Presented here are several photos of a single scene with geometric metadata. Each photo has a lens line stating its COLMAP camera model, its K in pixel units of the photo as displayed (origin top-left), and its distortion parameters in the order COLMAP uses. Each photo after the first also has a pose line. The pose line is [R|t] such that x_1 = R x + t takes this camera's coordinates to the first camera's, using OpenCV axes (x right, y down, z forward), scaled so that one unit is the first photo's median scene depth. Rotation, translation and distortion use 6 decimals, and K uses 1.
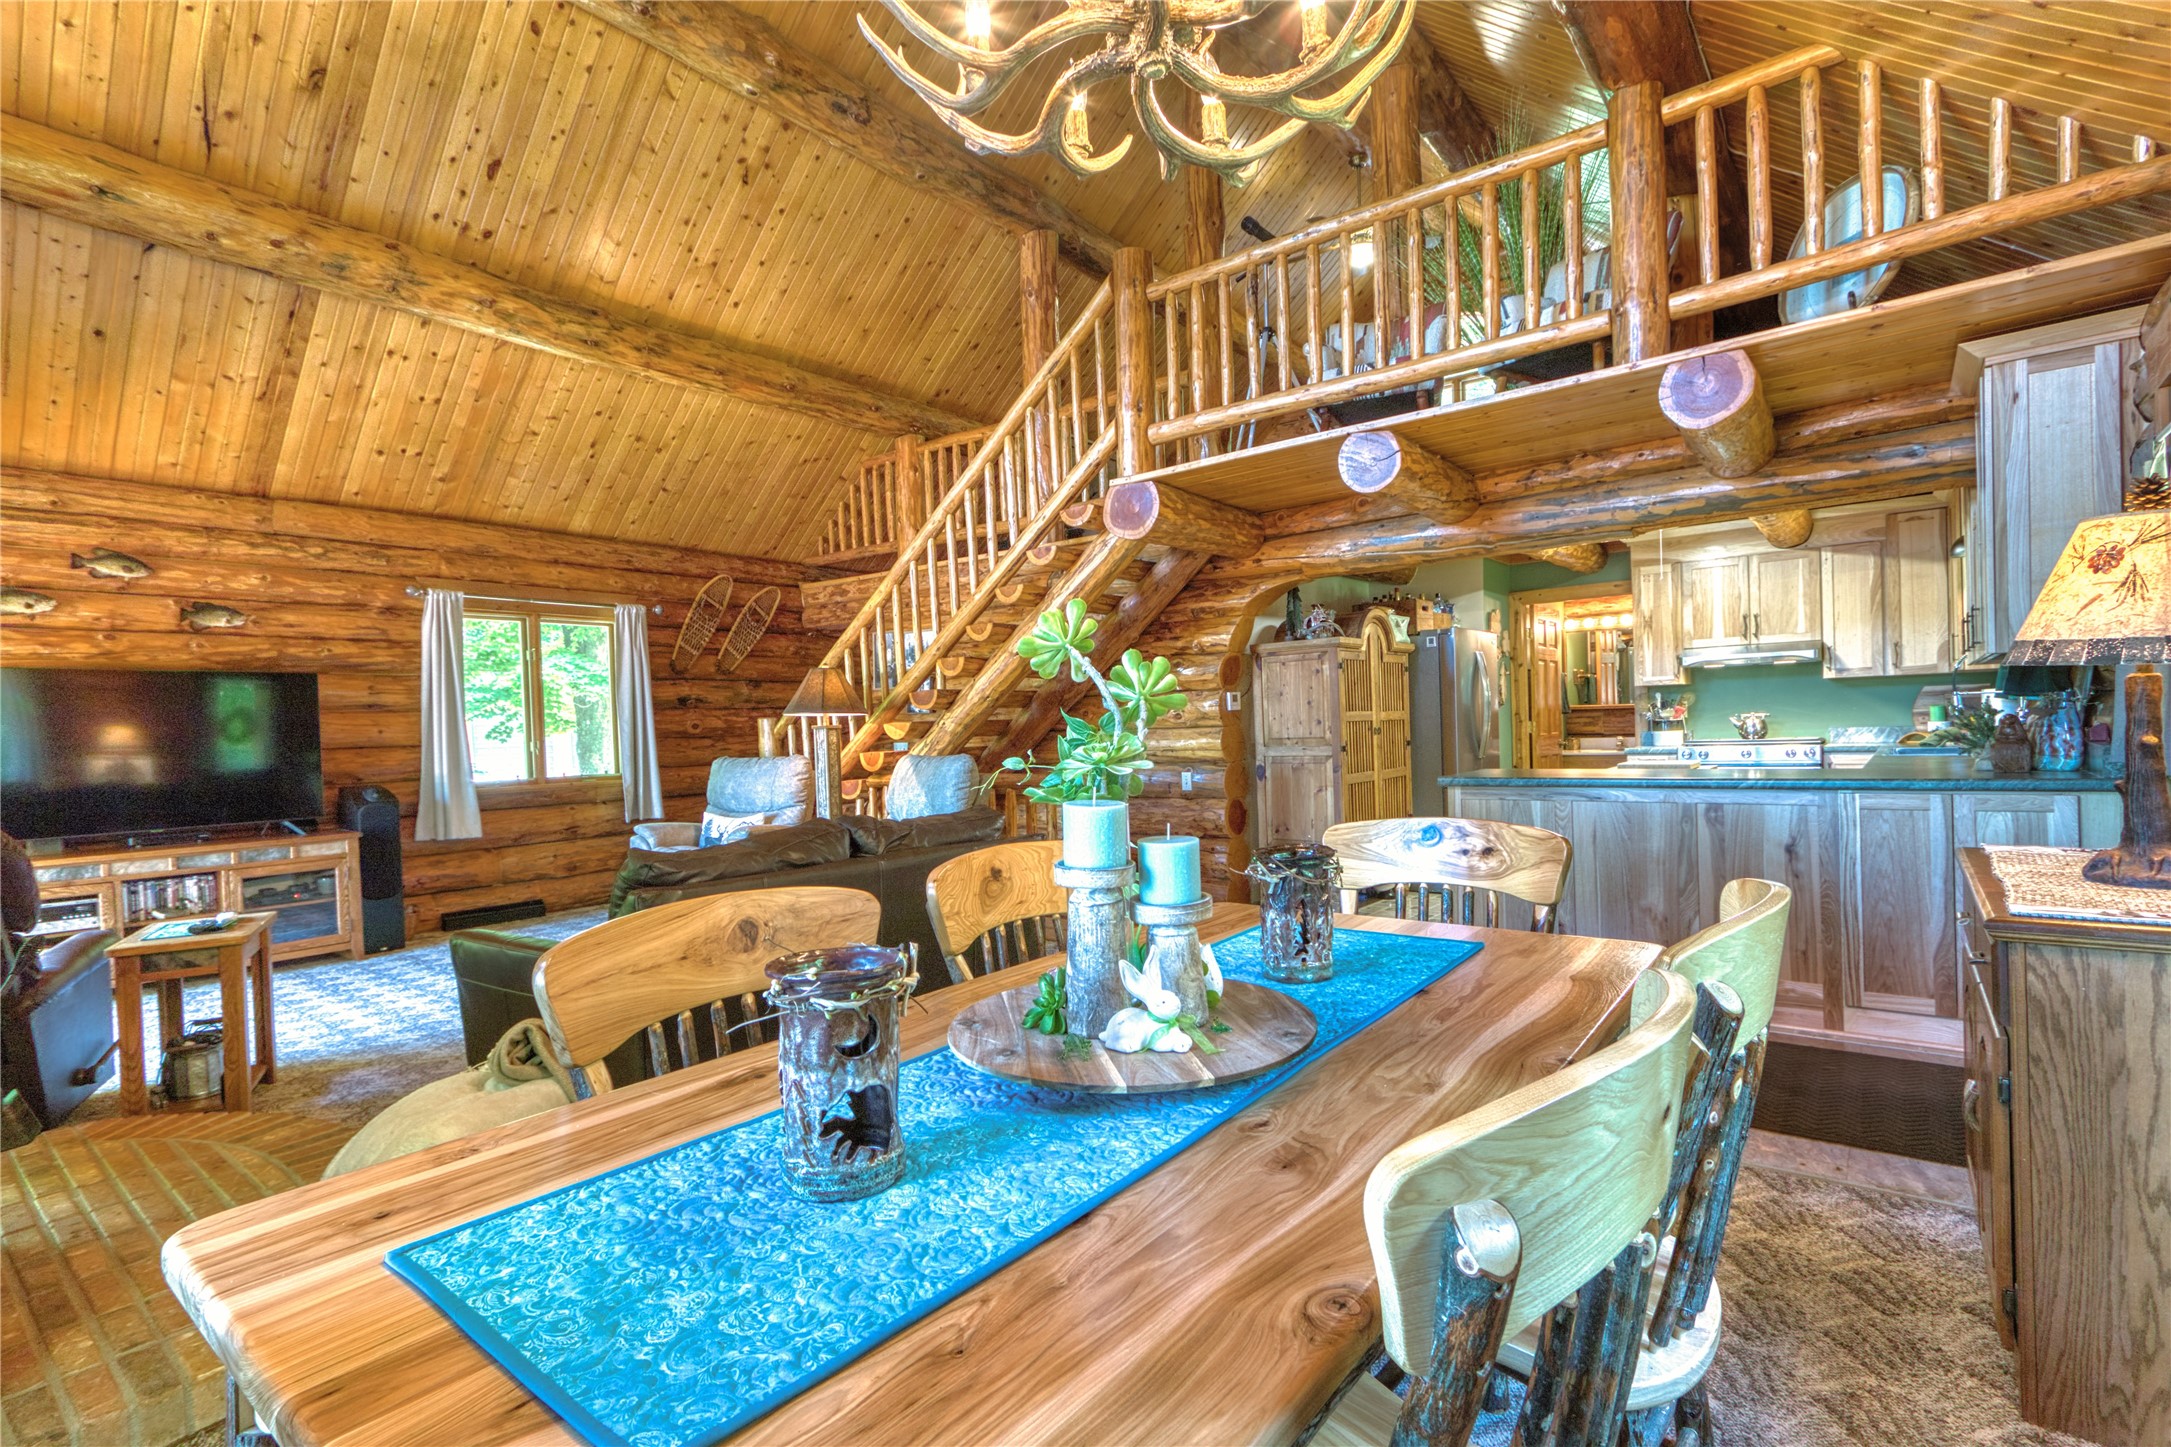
lens RADIAL K [[1000.5, 0, 1075.0], [0, 1000.5, 742.0], [0, 0, 1]] dist [0.003276, -0.000526]
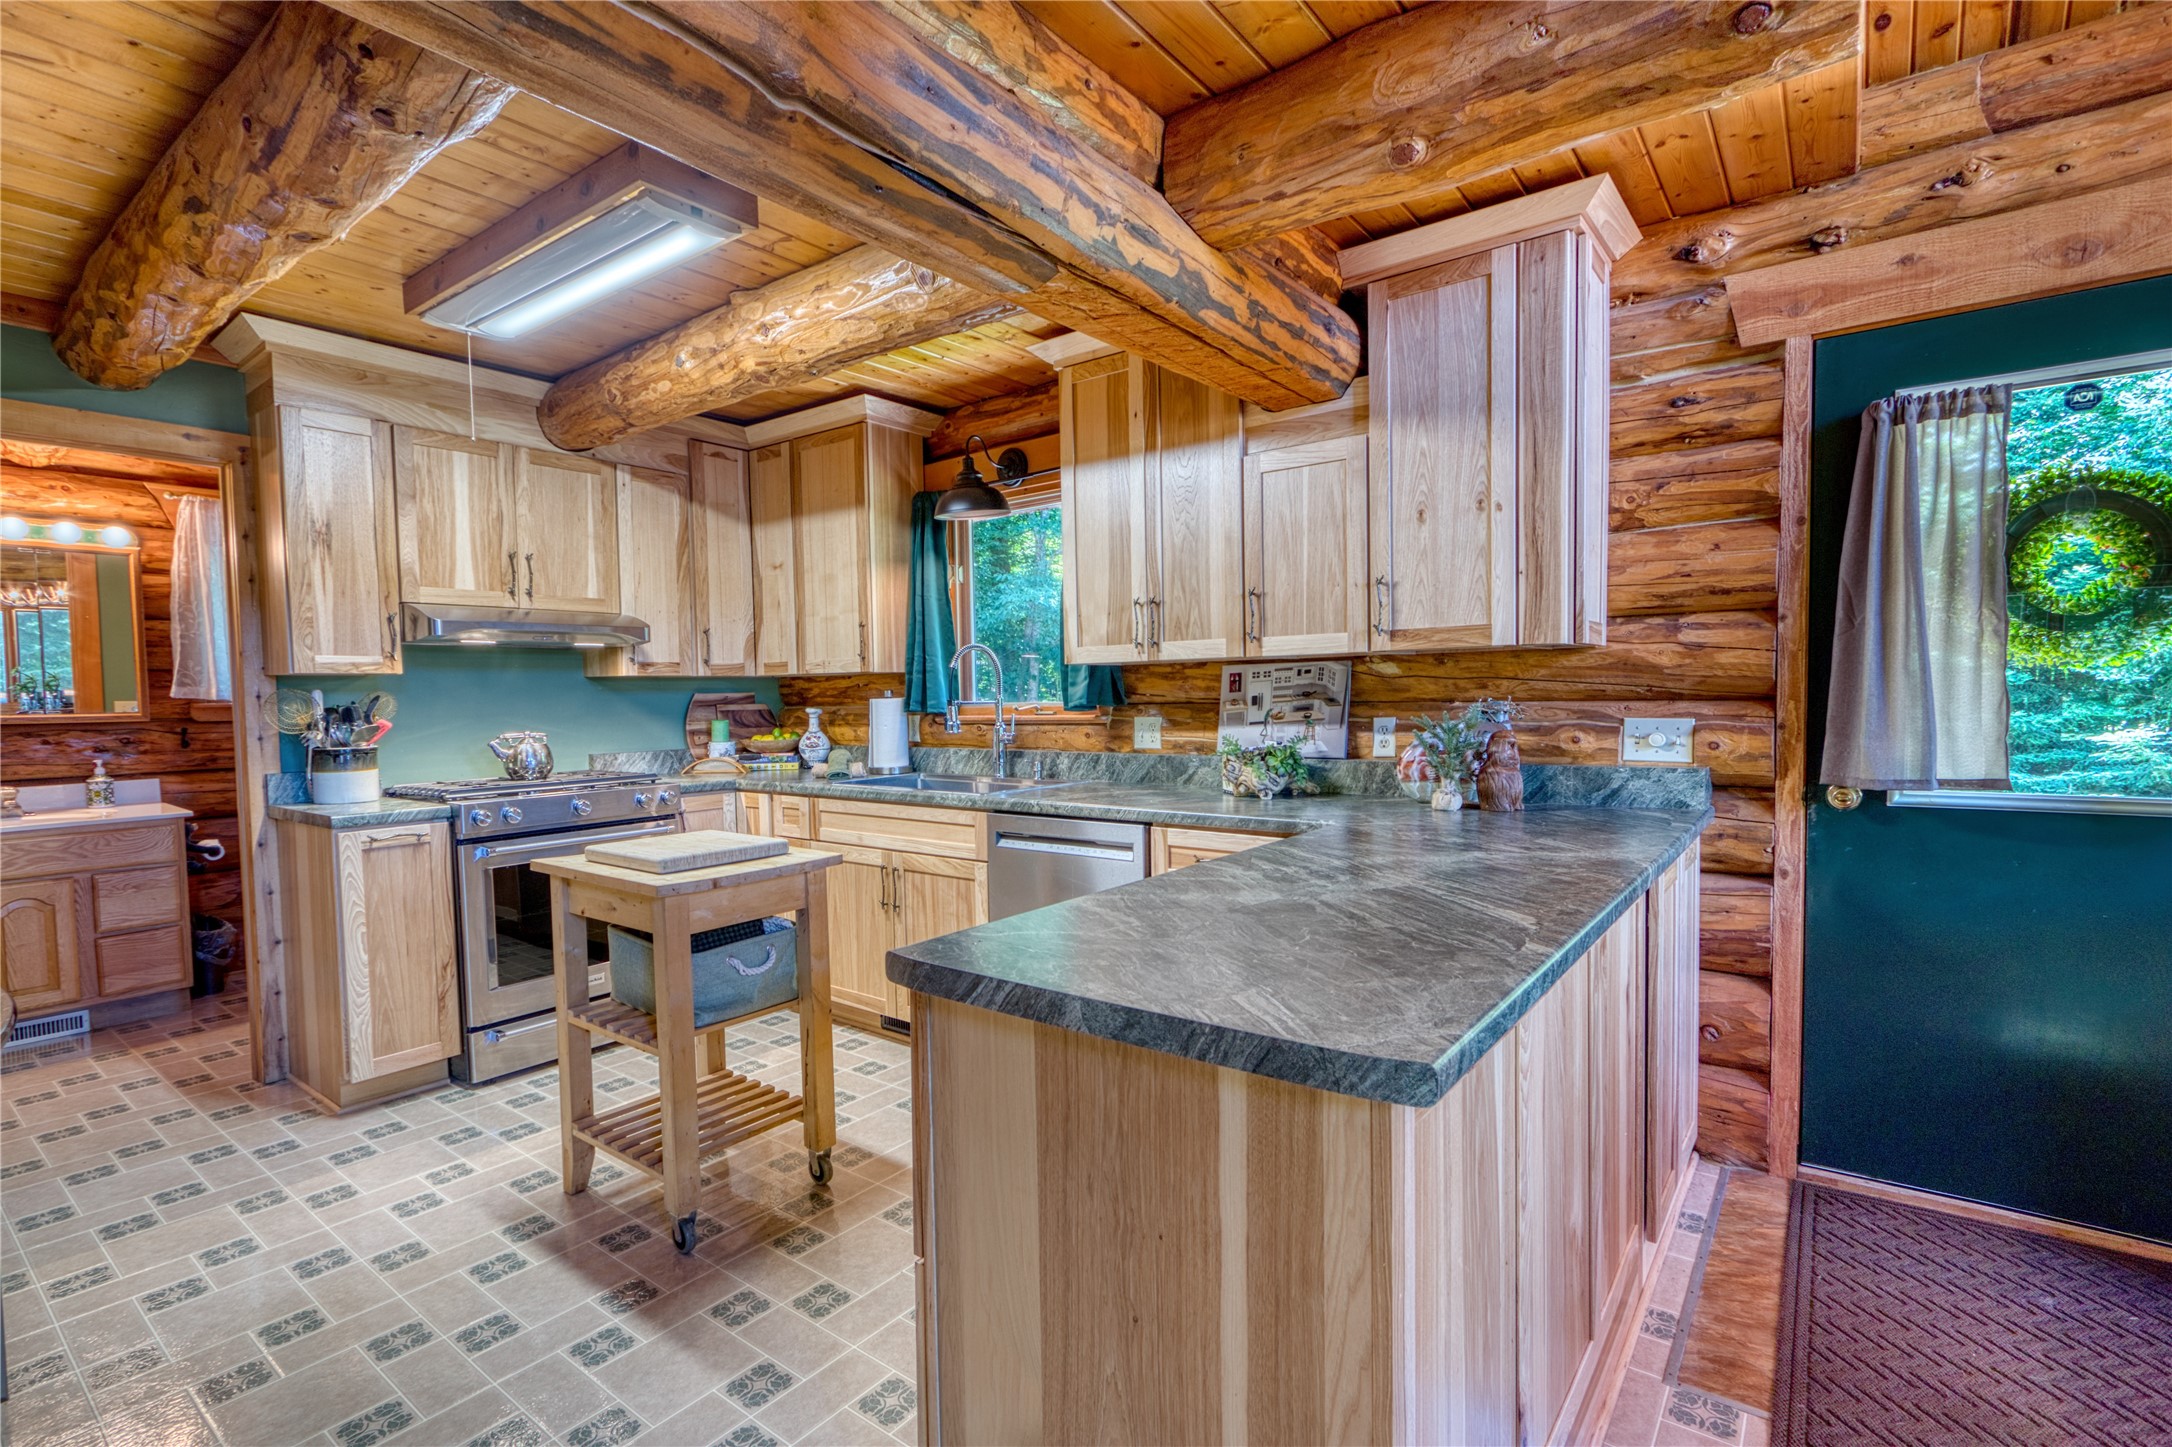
lens RADIAL K [[1000.9, 0, 1075.5], [0, 1000.9, 742.0], [0, 0, 1]] dist [0.003276, -0.000526]
pose [[-0.012600, -0.013067, 0.999835, 0.120740], [0.033090, 0.999362, 0.013478, -0.021473], [-0.999373, 0.033254, -0.012159, 0.731434]]
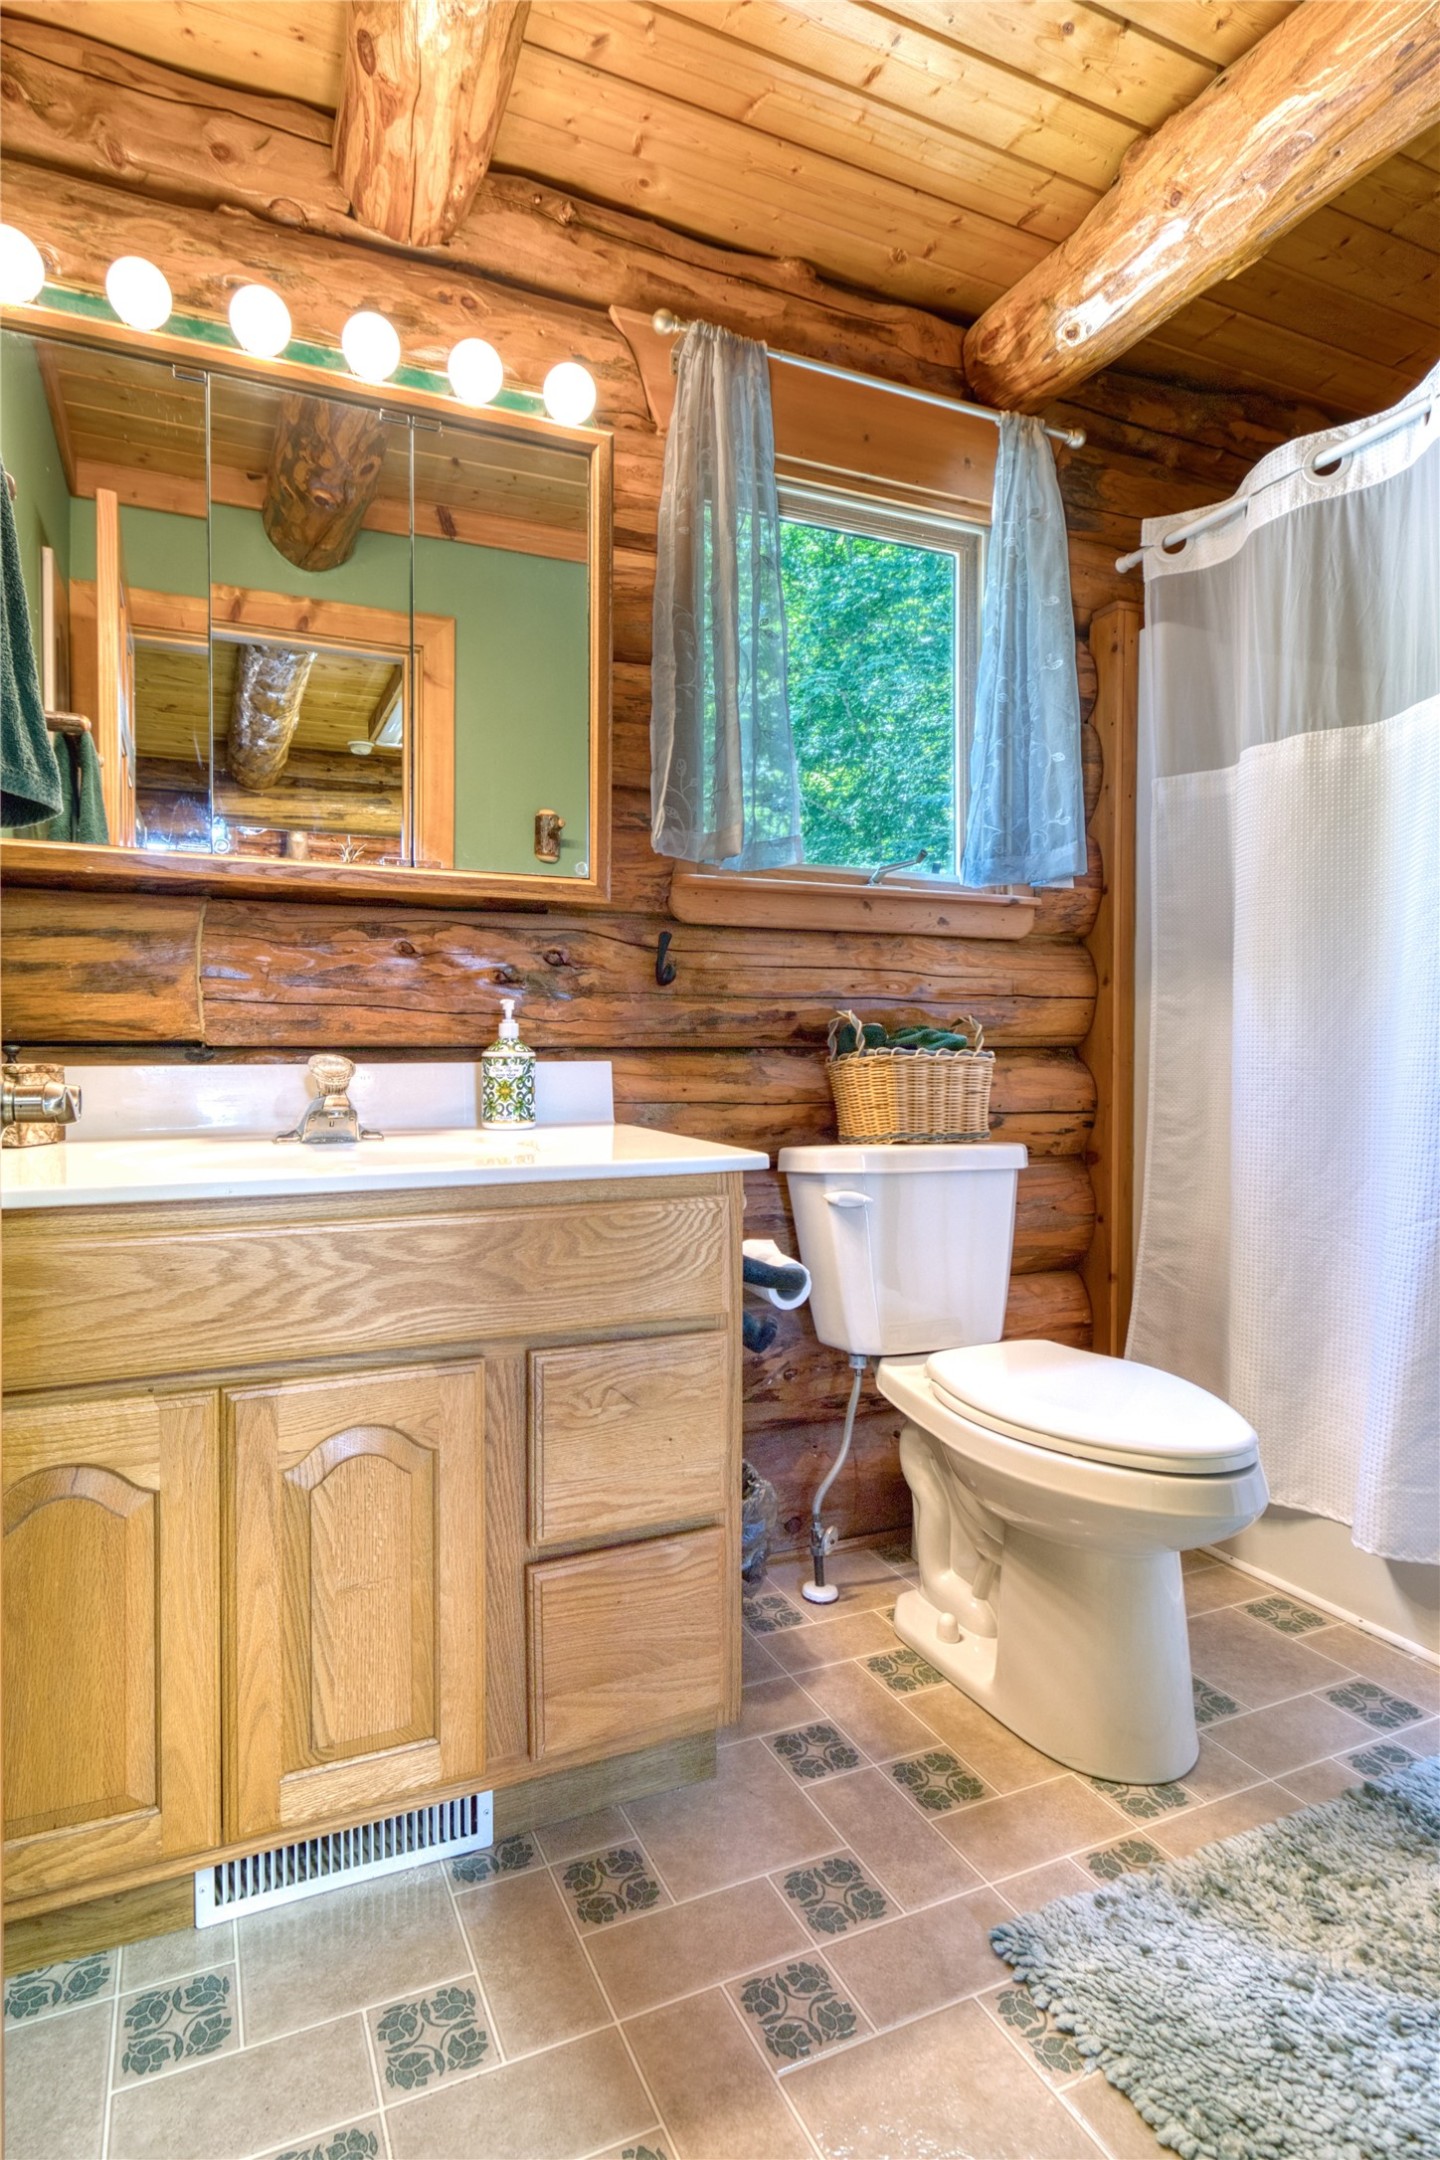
lens RADIAL K [[1086.9, 0, 666.1], [0, 1086.9, 1076.6], [0, 0, 1]] dist [0.006423, -0.001186]
pose [[0.470435, 0.018986, 0.882230, 0.571160], [-0.001613, 0.999785, -0.020656, 0.001974], [-0.882433, 0.008295, 0.470364, 1.205858]]
